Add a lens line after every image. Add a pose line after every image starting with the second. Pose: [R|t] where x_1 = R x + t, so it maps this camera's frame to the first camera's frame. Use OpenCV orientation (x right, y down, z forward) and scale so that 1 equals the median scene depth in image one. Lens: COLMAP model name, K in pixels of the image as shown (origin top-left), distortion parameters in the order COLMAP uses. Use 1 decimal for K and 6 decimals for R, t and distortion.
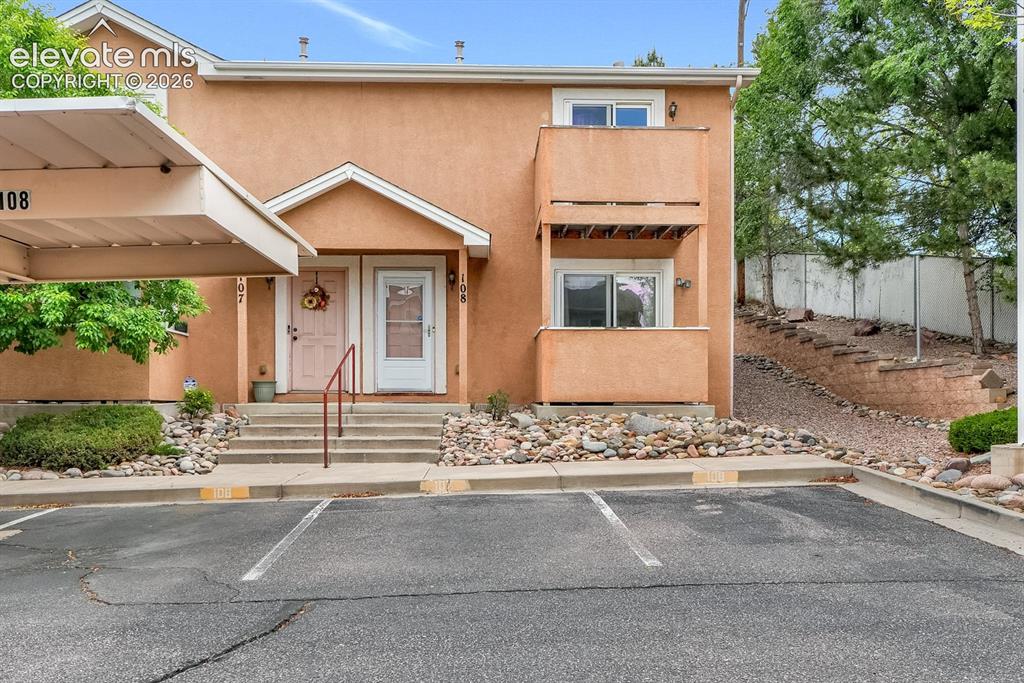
lens RADIAL K [[966.0, 0, 512.0], [0, 966.0, 341.5], [0, 0, 1]] dist [0.013081, 0.004700]
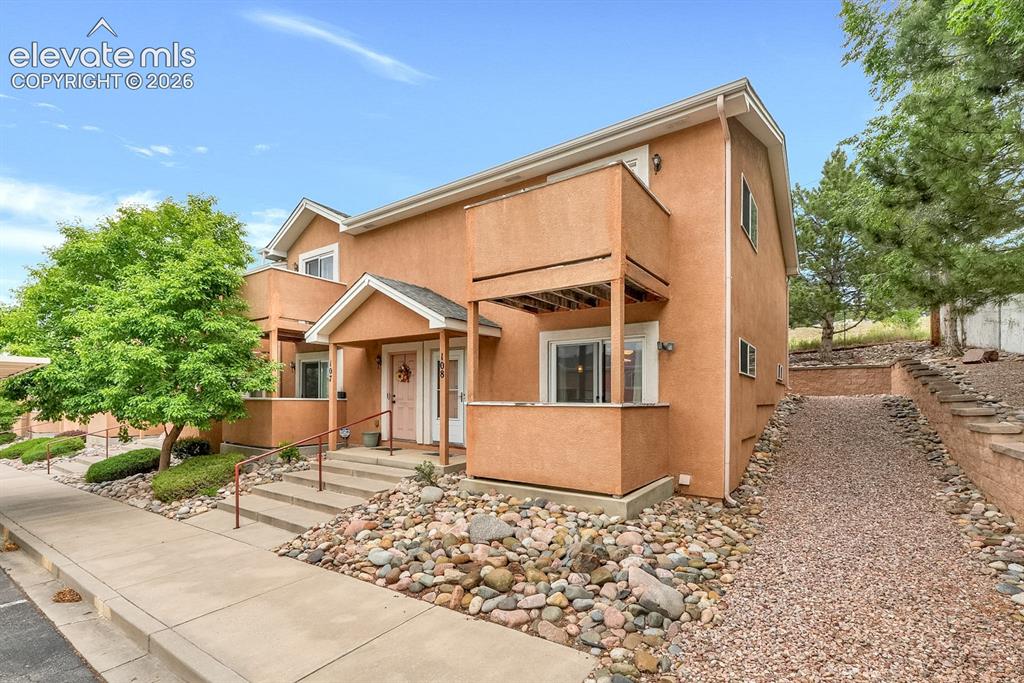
lens RADIAL K [[453.1, 0, 511.6], [0, 453.1, 380.5], [0, 0, 1]] dist [-0.002851, -0.000350]
pose [[0.802647, -0.018979, -0.596152, 0.317814], [0.030831, 0.999478, 0.009691, -0.036696], [0.595657, -0.026158, 0.802813, 0.566720]]
